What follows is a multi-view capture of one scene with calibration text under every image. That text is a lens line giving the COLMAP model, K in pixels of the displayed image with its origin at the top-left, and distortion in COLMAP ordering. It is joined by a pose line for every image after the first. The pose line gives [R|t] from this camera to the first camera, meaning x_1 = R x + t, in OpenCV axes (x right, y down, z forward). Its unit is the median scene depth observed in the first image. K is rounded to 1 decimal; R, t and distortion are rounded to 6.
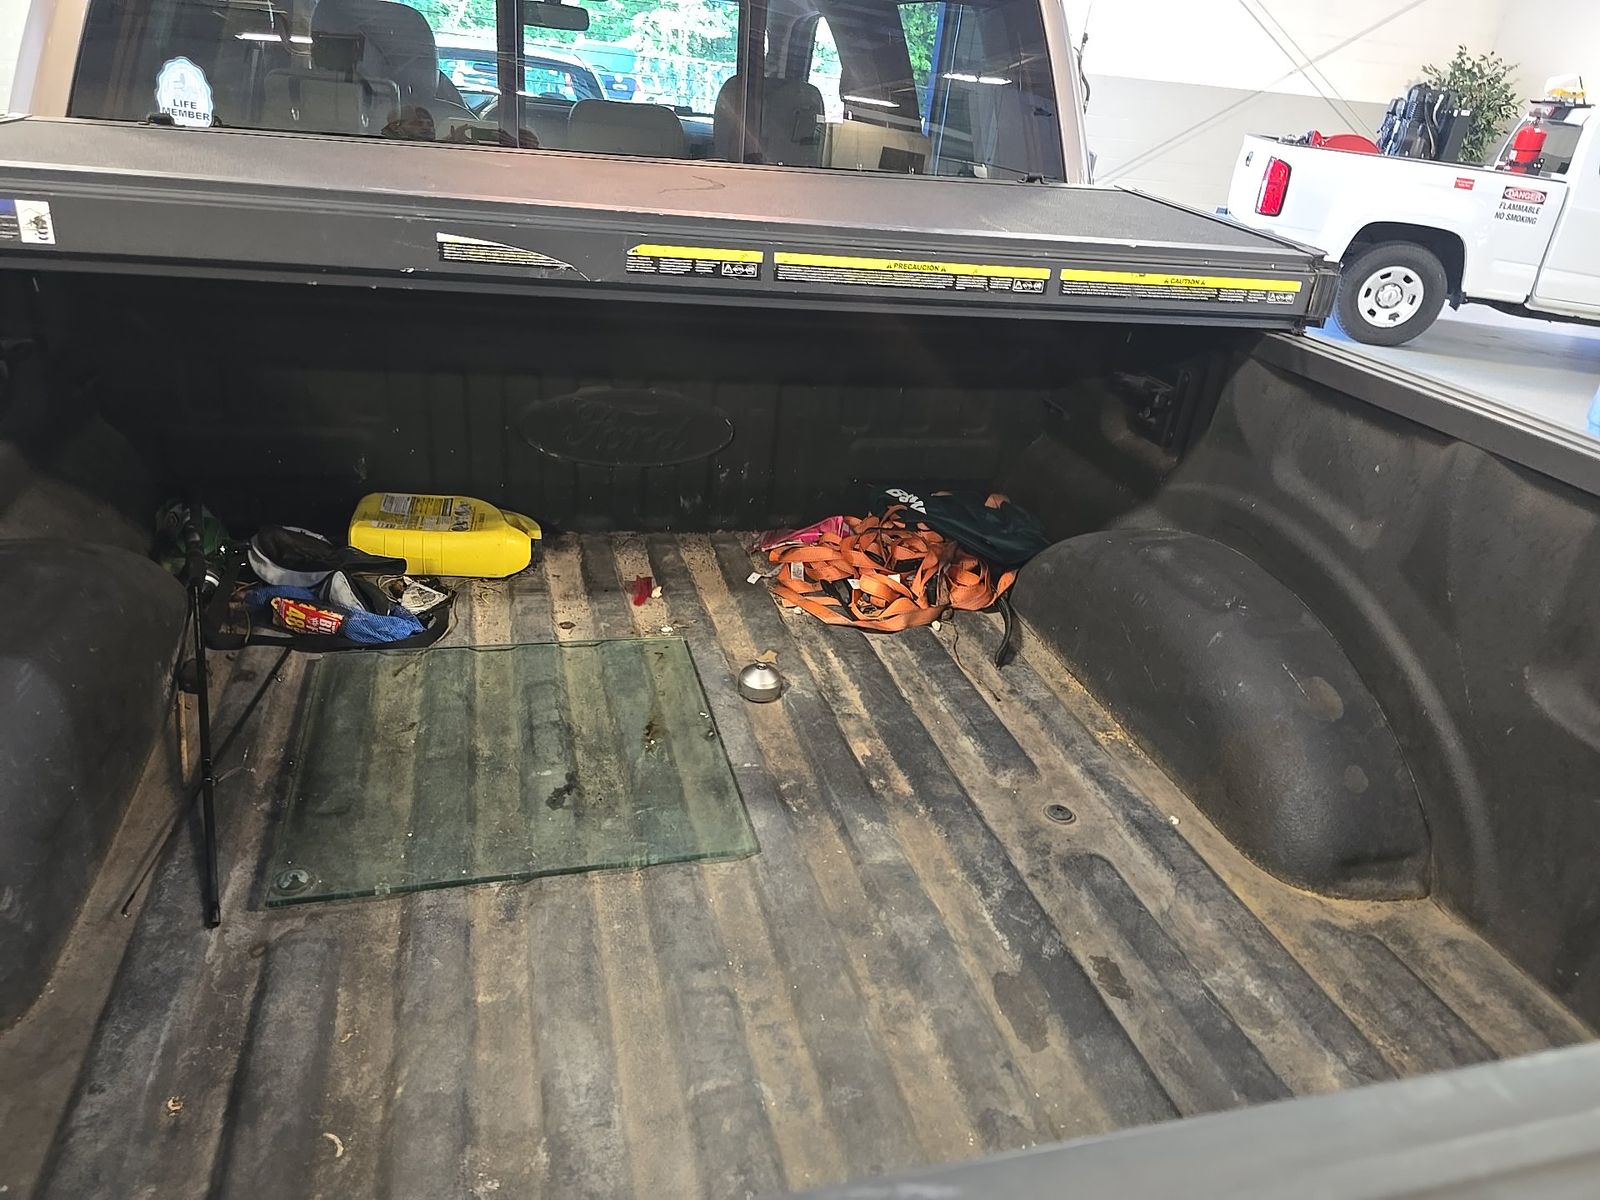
lens RADIAL K [[1076.7, 0, 800.0], [0, 1076.7, 600.0], [0, 0, 1]] dist [0.013140, -0.001850]
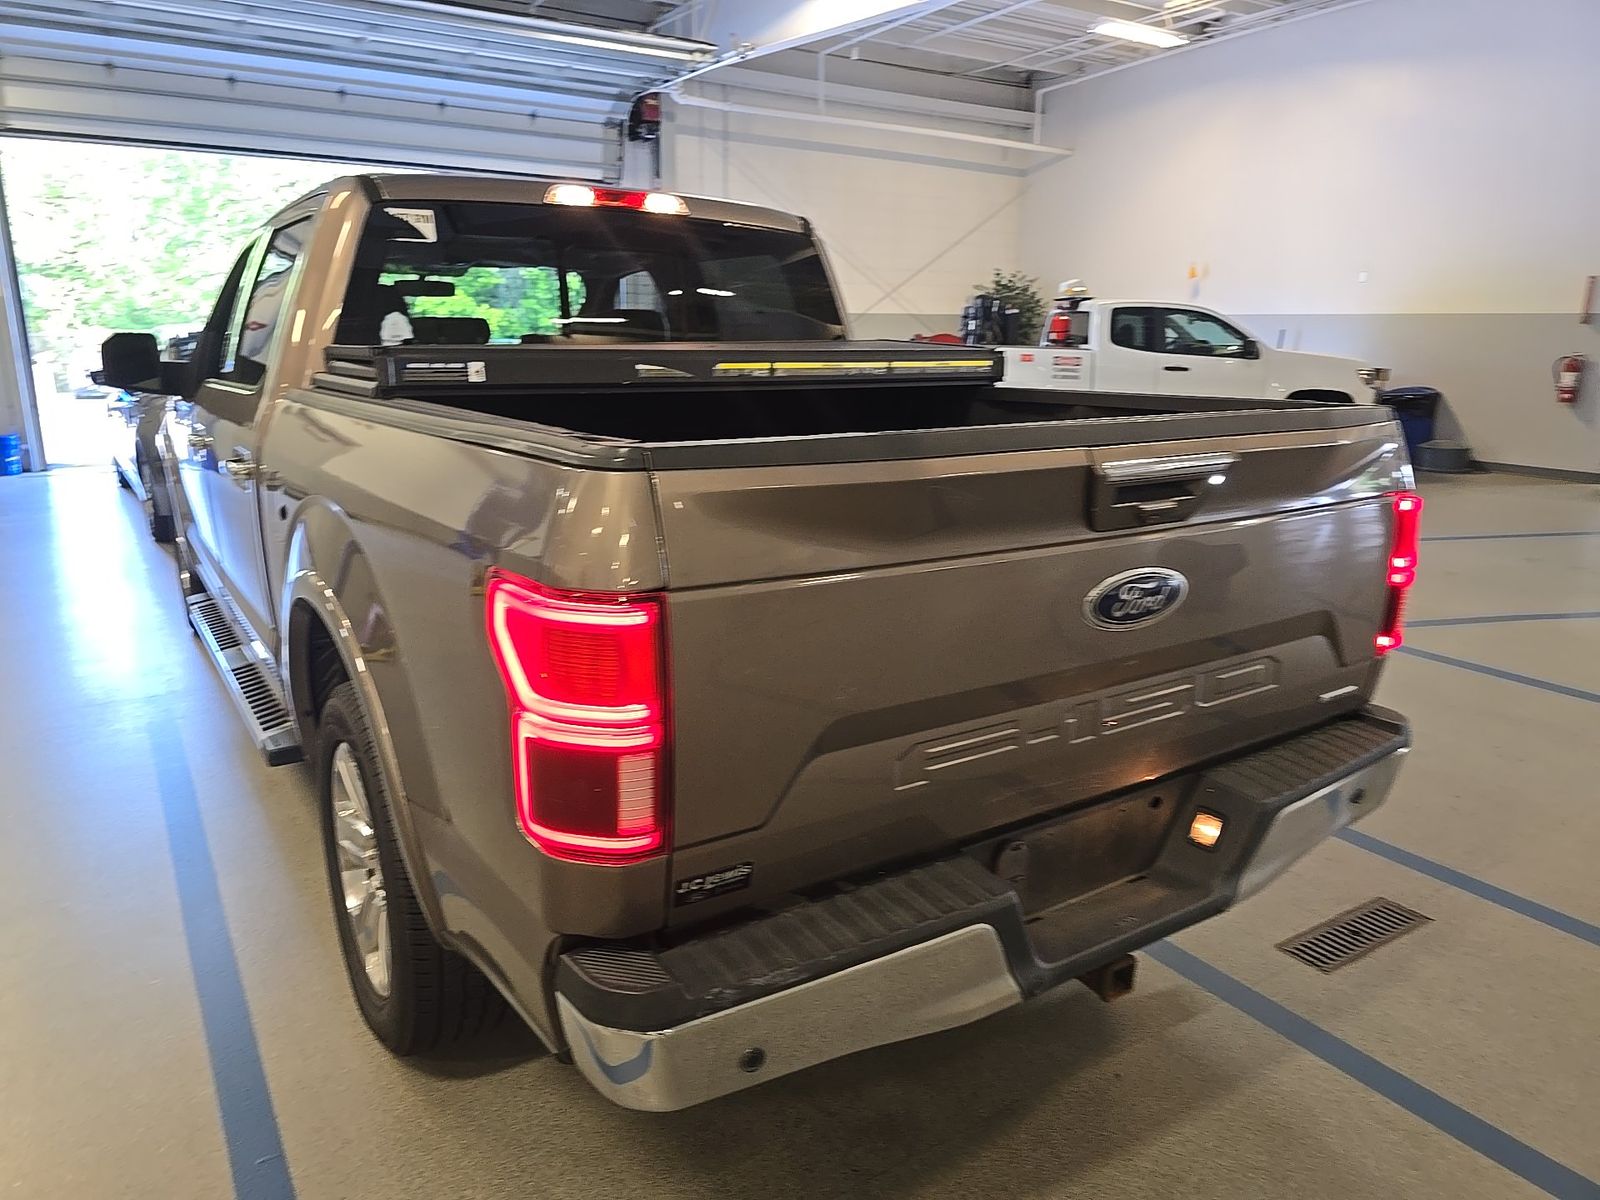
lens RADIAL K [[1070.0, 0, 789.9], [0, 1070.0, 604.4], [0, 0, 1]] dist [0.061773, -0.064938]
pose [[0.945244, -0.163468, 0.282474, -0.105838], [0.216613, 0.961632, -0.168355, 0.078911], [-0.244115, 0.220324, 0.944386, -0.143325]]
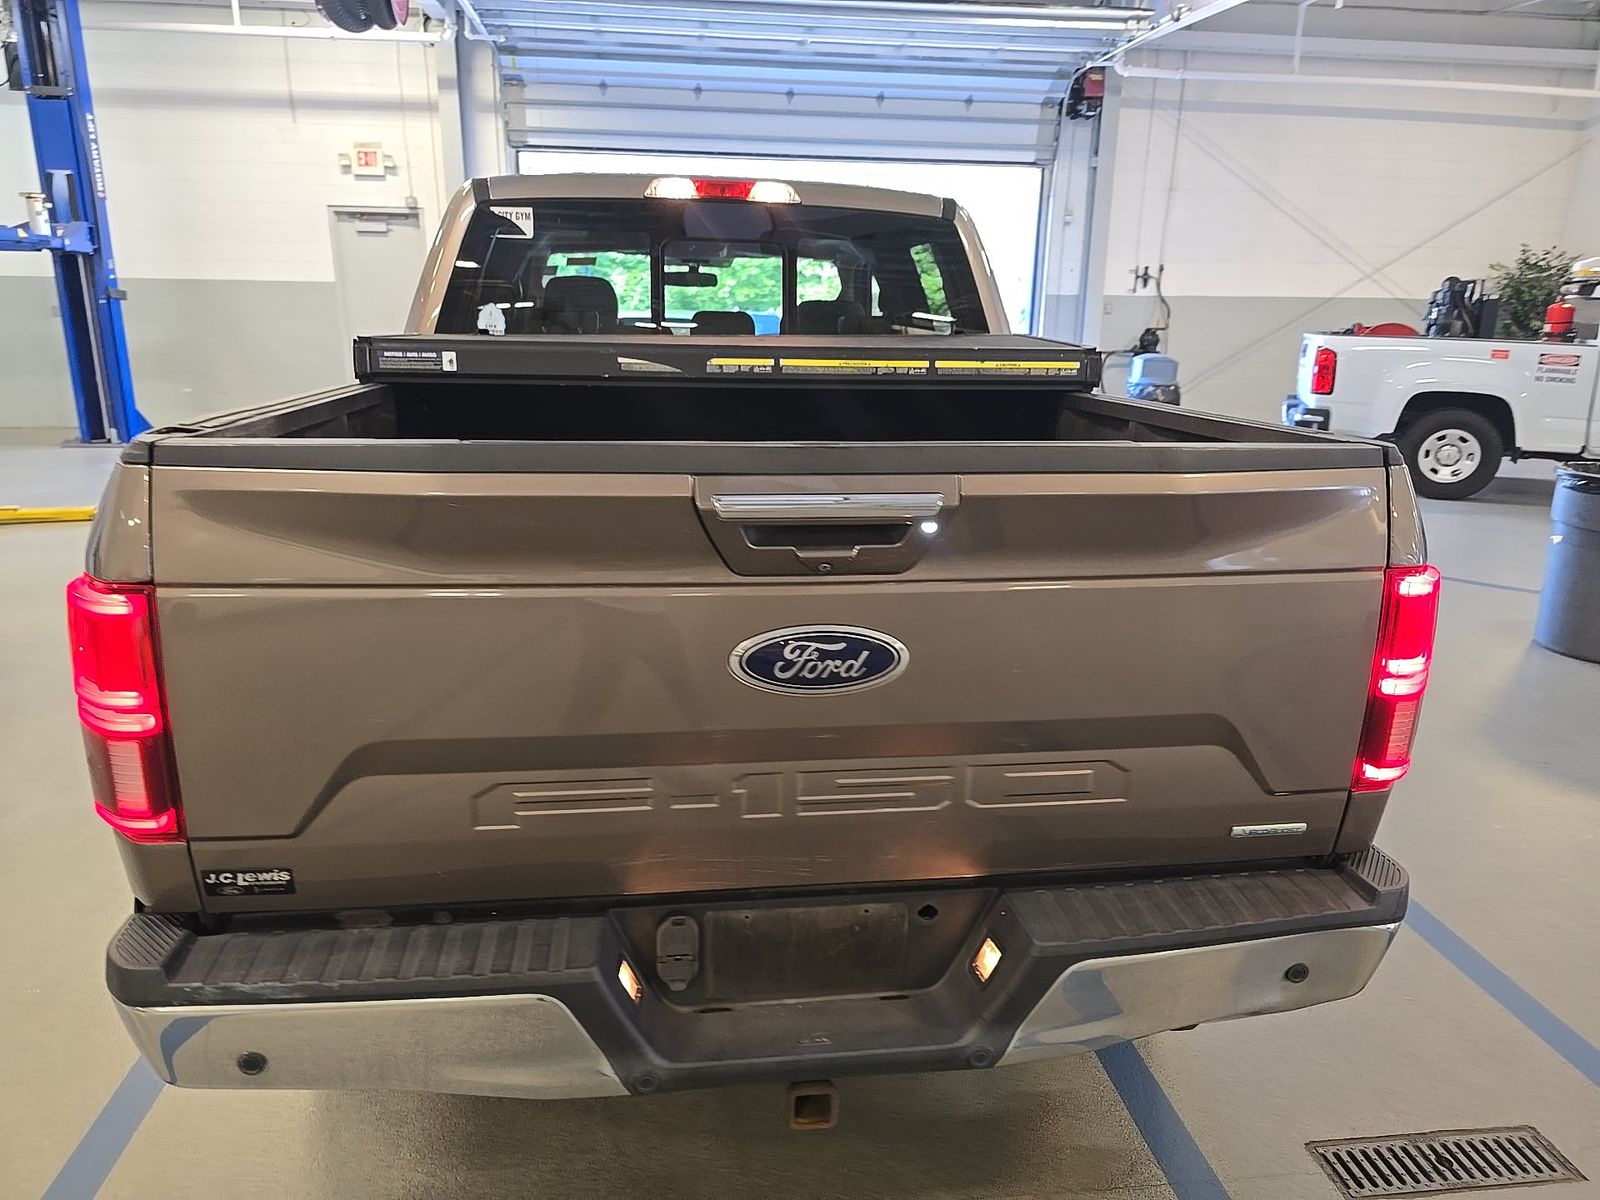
lens RADIAL K [[1075.3, 0, 795.6], [0, 1075.3, 596.3], [0, 0, 1]] dist [0.044578, -0.039958]
pose [[0.988747, -0.044876, -0.142709, 0.042741], [0.013555, 0.976897, -0.213280, 0.084168], [0.148983, 0.208945, 0.966512, -0.132264]]
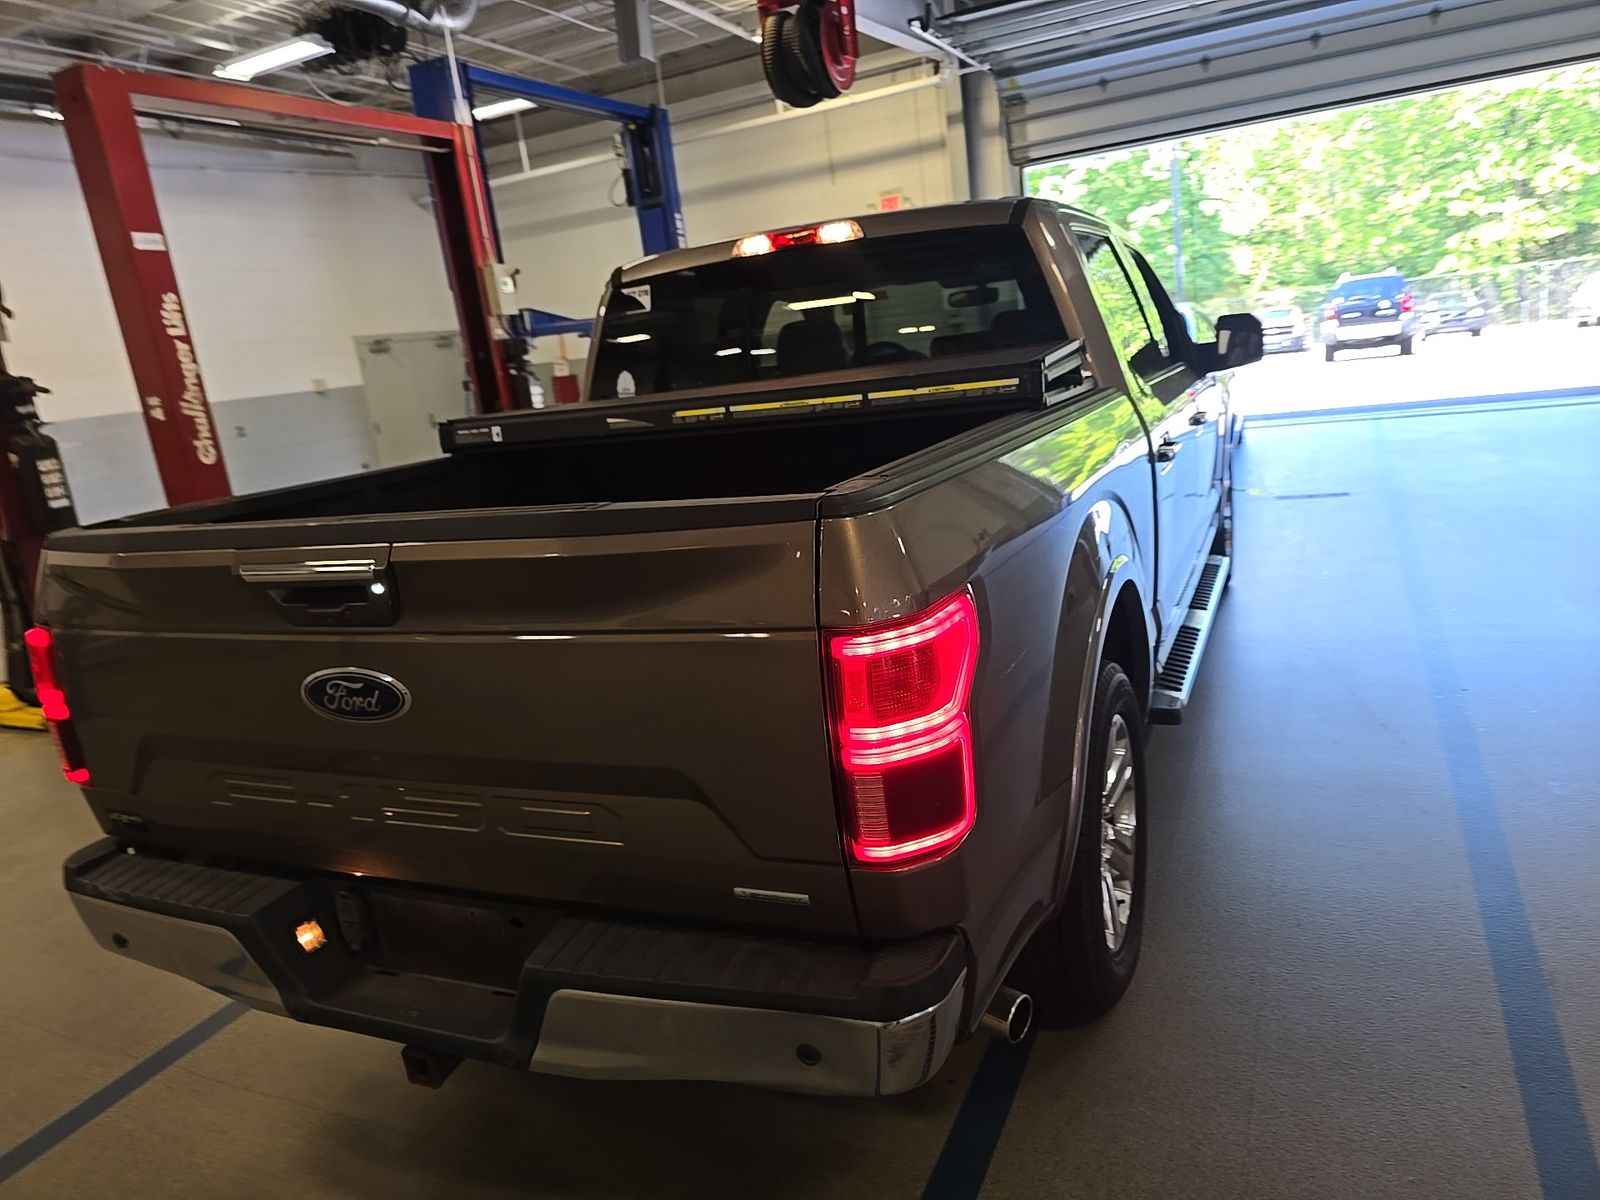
lens RADIAL K [[1085.9, 0, 800.0], [0, 1085.9, 600.0], [0, 0, 1]] dist [0.010269, -0.000297]
pose [[0.751372, -0.036075, -0.658892, 0.234221], [-0.112274, 0.976957, -0.181522, 0.067439], [0.650257, 0.210367, 0.730008, -0.063617]]
